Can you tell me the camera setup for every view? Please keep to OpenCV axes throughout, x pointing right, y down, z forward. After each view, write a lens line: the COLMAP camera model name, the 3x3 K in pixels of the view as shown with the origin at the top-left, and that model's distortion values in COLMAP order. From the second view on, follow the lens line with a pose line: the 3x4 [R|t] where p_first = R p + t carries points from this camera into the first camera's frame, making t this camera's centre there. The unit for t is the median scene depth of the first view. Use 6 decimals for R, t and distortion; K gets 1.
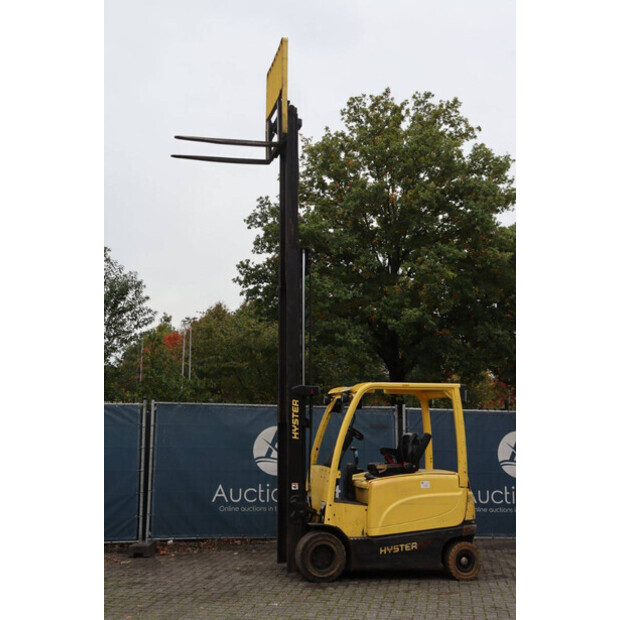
lens RADIAL K [[836.4, 0, 310.0], [0, 836.4, 304.0], [0, 0, 1]] dist [0.068865, 0.000000]
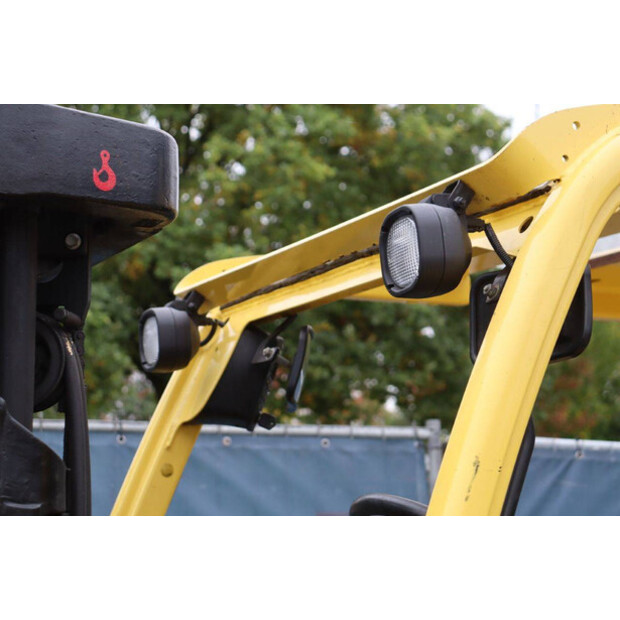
lens RADIAL K [[1462.0, 0, 308.0], [0, 1462.0, 308.8], [0, 0, 1]] dist [0.430998, 0.000000]
pose [[0.973833, 0.030446, 0.225214, -0.012595], [-0.030463, 0.999530, -0.003400, 0.117782], [-0.225212, -0.003550, 0.974303, 0.810850]]
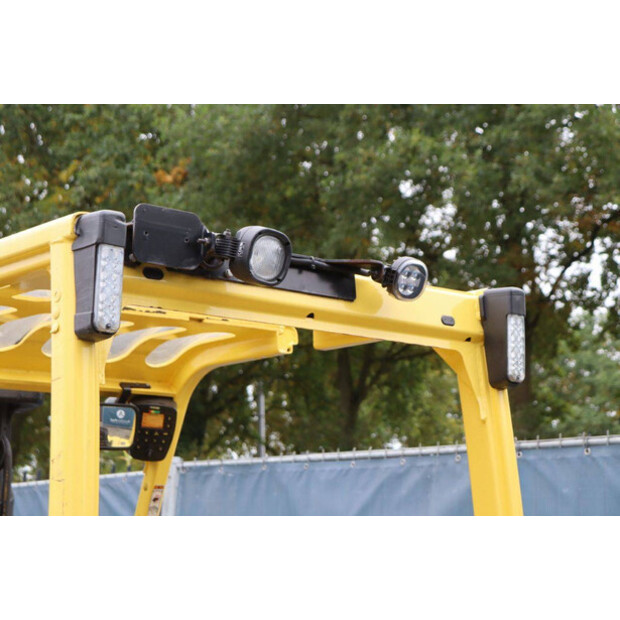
lens RADIAL K [[1313.5, 0, 307.2], [0, 1313.5, 310.0], [0, 0, 1]] dist [0.373086, 0.000000]
pose [[0.455556, -0.162900, -0.875176, 0.401349], [0.138803, 0.984089, -0.110921, 0.144334], [0.879320, -0.070946, 0.470918, 0.924183]]
